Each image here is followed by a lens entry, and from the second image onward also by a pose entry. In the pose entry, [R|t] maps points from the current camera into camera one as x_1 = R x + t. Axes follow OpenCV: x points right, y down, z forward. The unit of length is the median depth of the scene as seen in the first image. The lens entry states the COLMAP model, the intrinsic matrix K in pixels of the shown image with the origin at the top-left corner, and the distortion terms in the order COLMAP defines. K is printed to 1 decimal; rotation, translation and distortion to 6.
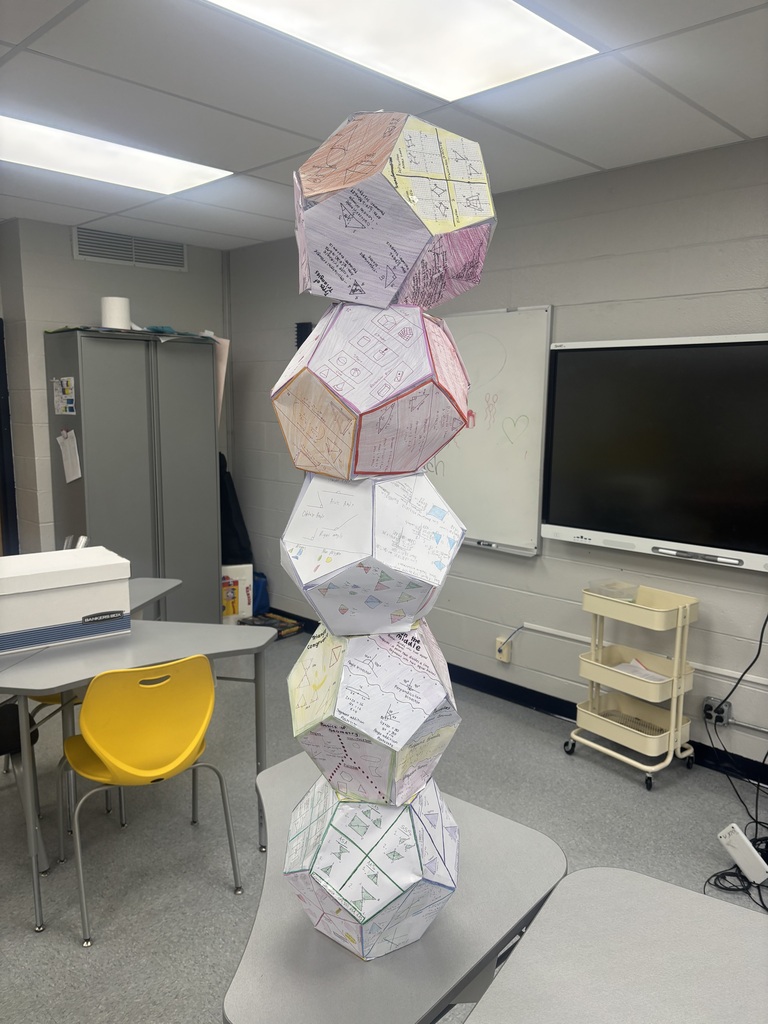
lens RADIAL K [[780.9, 0, 383.1], [0, 780.9, 507.8], [0, 0, 1]] dist [0.036346, -0.020150]
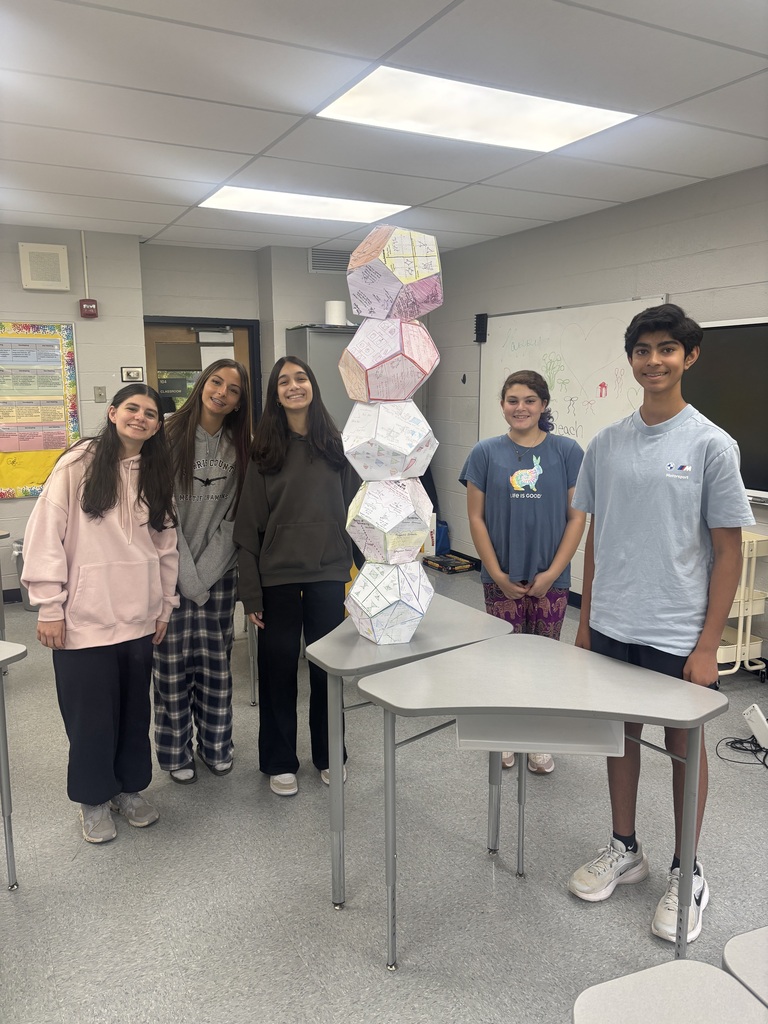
lens RADIAL K [[780.9, 0, 384.3], [0, 780.9, 512.9], [0, 0, 1]] dist [0.036346, -0.020150]
pose [[0.951757, 0.039989, -0.304236, 0.612647], [-0.032884, 0.999054, 0.028444, 0.187771], [0.305086, -0.017068, 0.952172, -0.932398]]
